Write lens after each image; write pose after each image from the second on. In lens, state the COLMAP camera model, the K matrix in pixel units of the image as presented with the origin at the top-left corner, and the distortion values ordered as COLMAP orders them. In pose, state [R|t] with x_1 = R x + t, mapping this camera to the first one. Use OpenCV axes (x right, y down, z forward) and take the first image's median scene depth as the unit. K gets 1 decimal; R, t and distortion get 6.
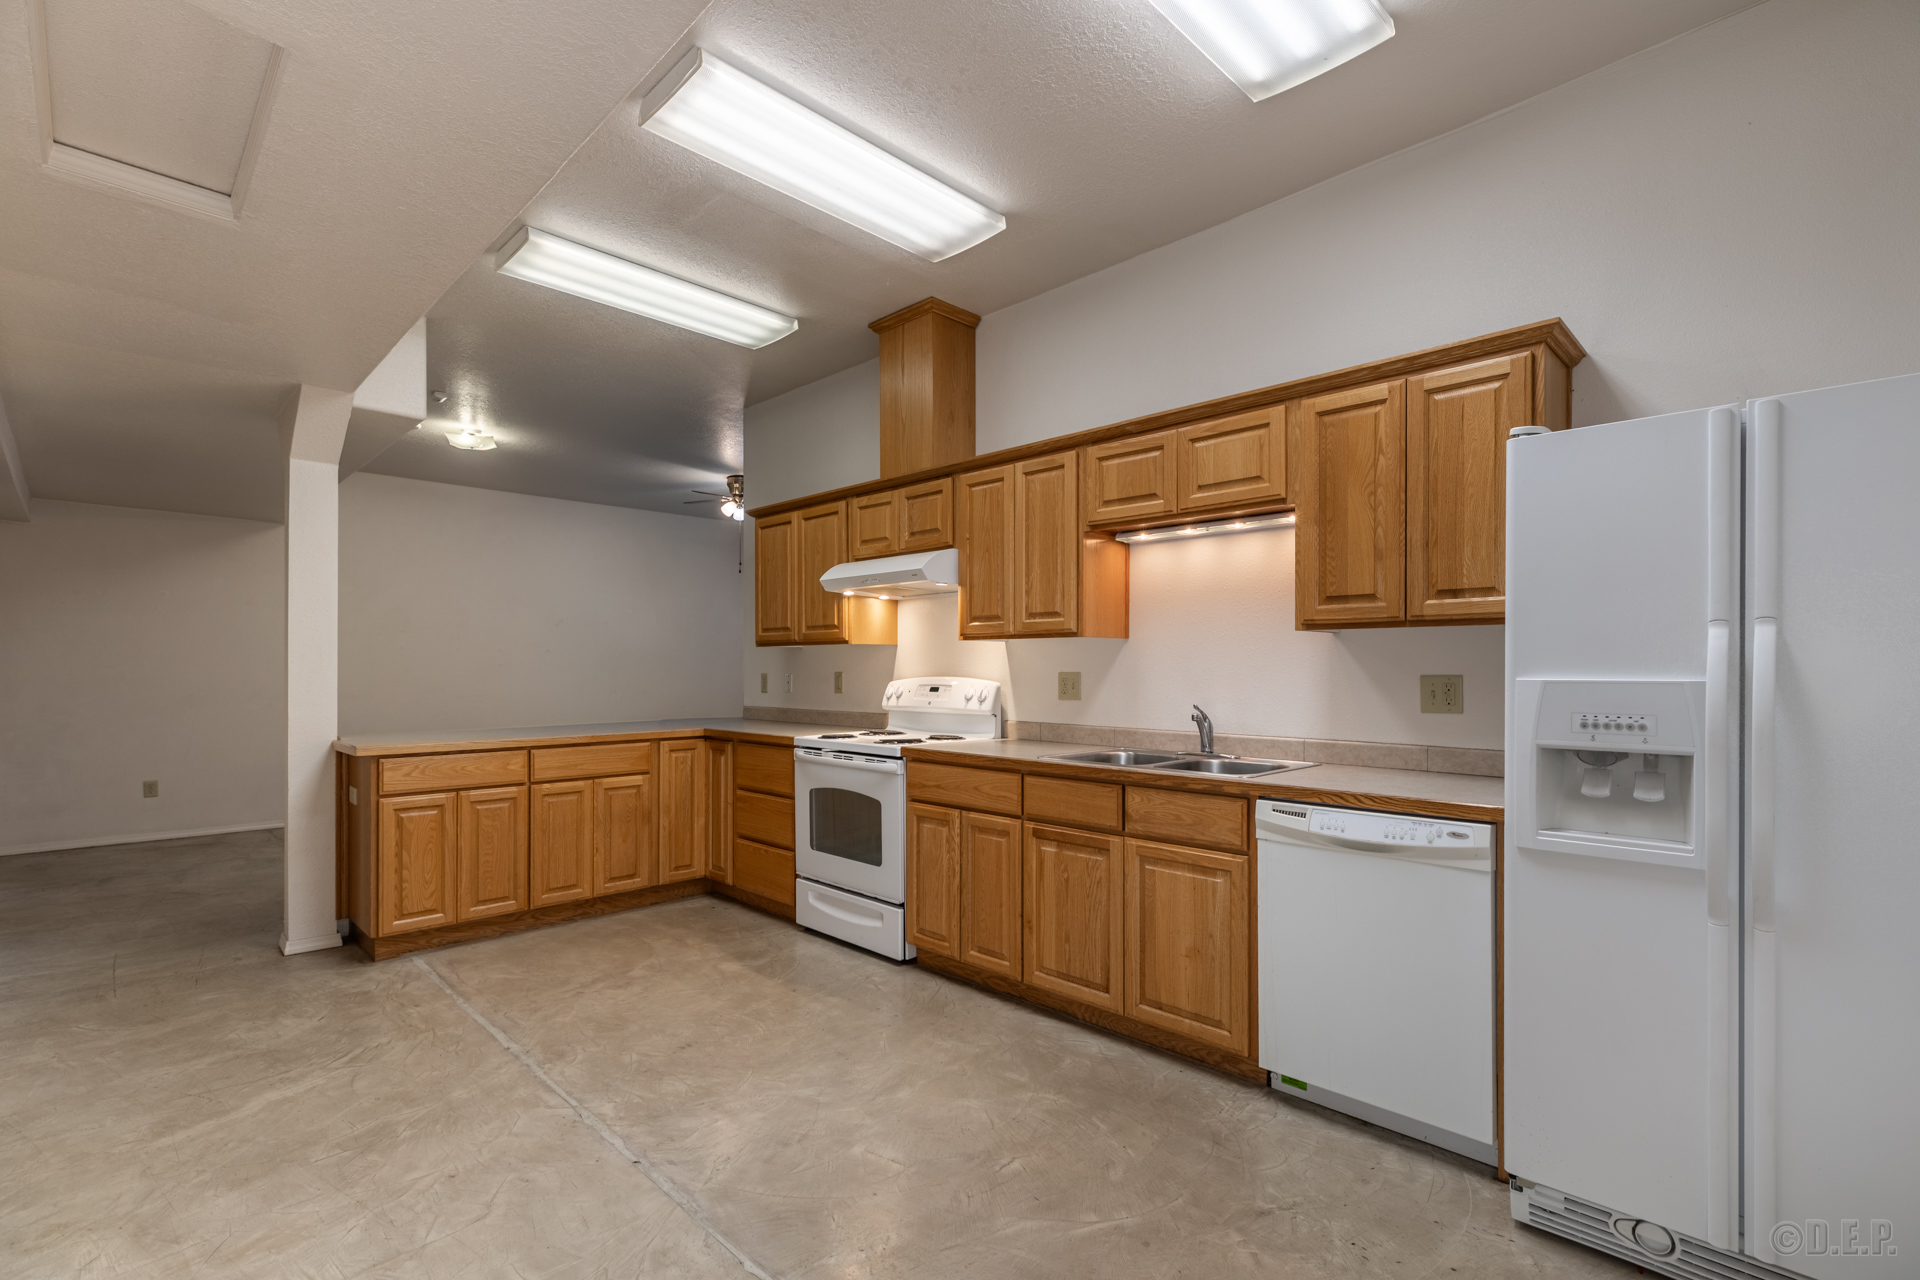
lens RADIAL K [[865.6, 0, 959.7], [0, 865.6, 664.0], [0, 0, 1]] dist [0.008496, 0.000392]
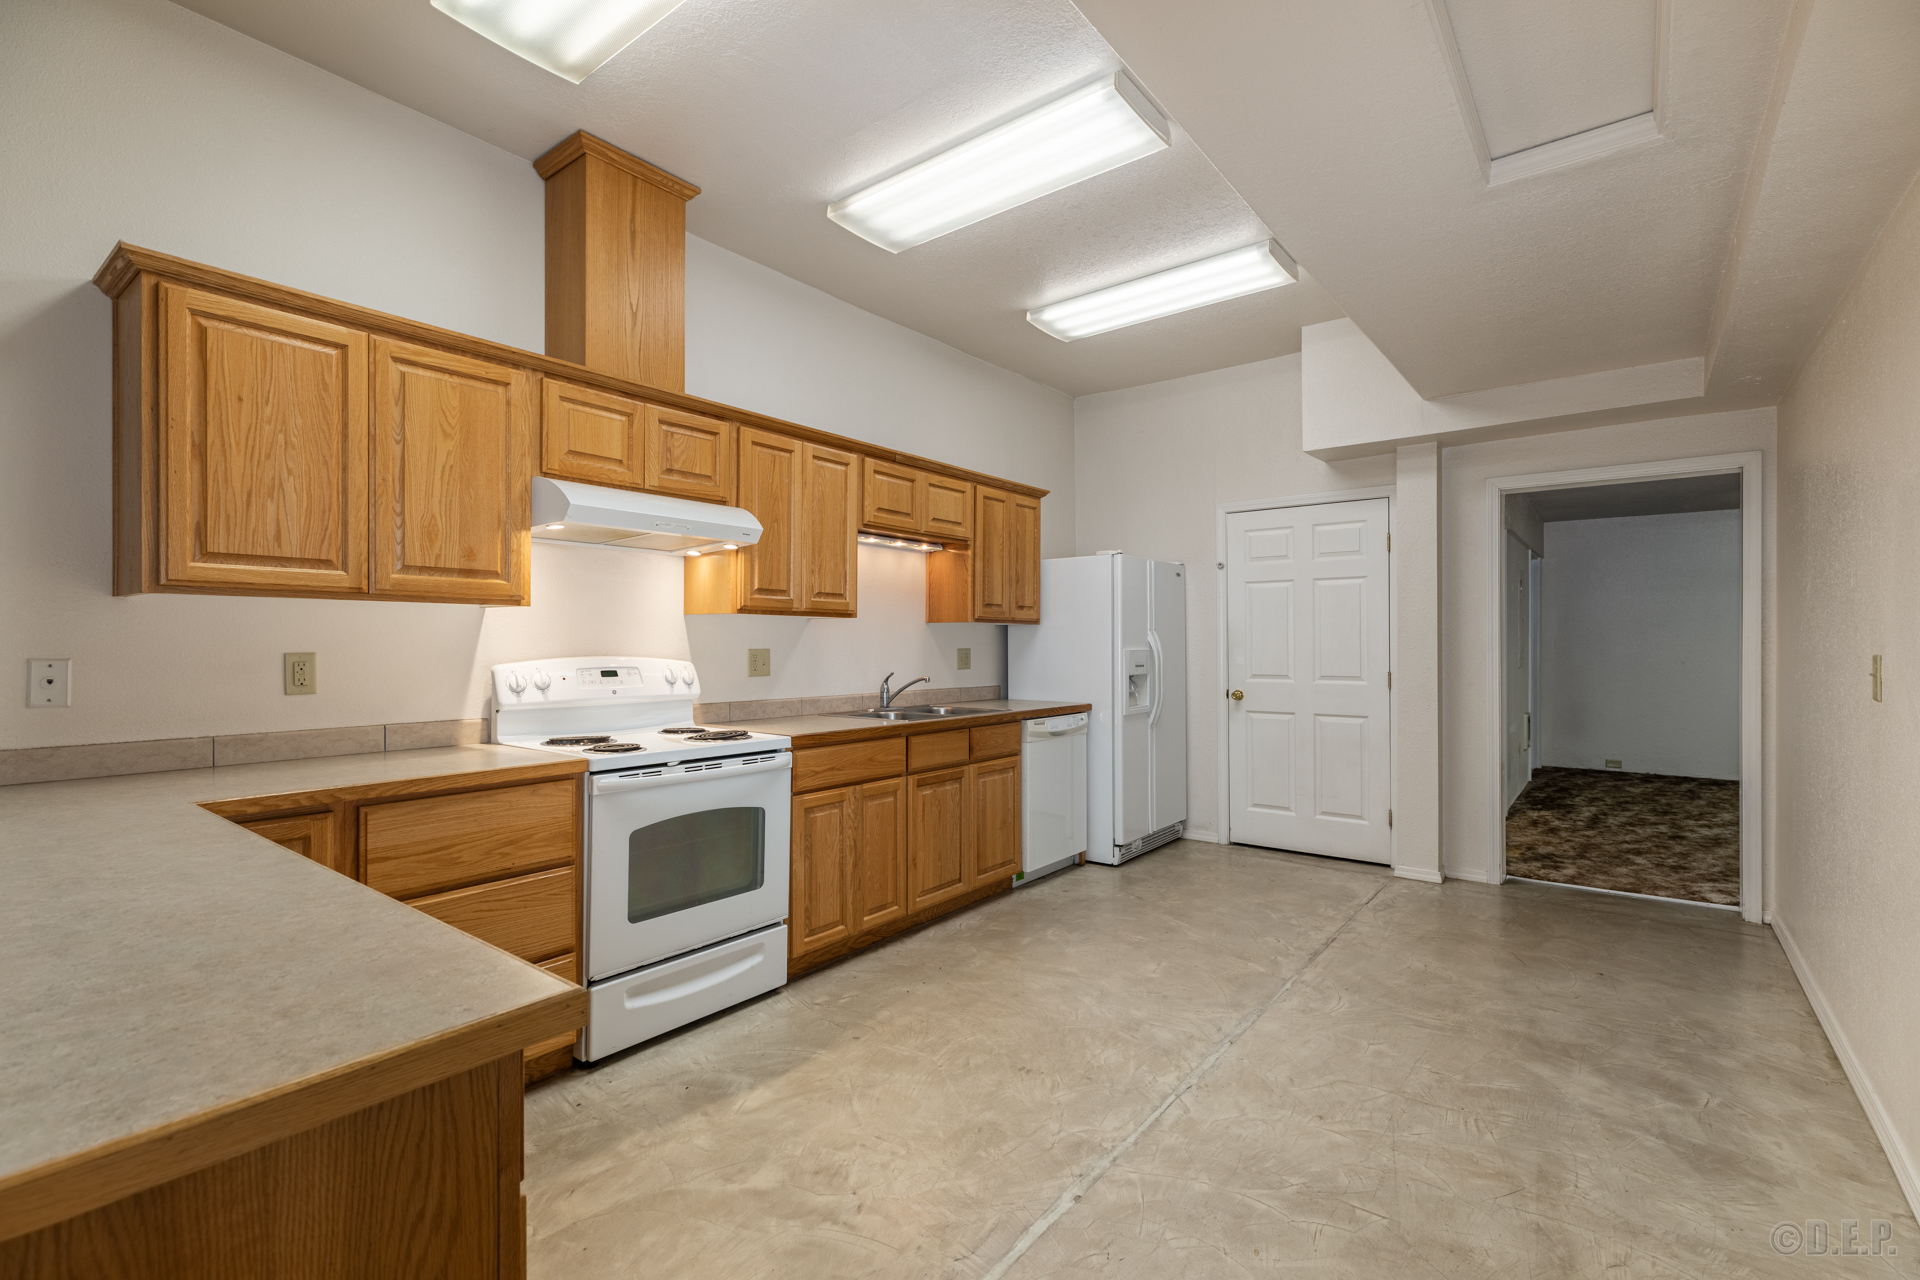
lens RADIAL K [[857.1, 0, 960.0], [0, 857.1, 640.0], [0, 0, 1]] dist [0.003605, -0.000010]
pose [[-0.120198, 0.004739, 0.992739, -1.058641], [-0.004538, 0.999976, -0.005322, 0.003863], [-0.992740, -0.005145, -0.120173, 1.050225]]
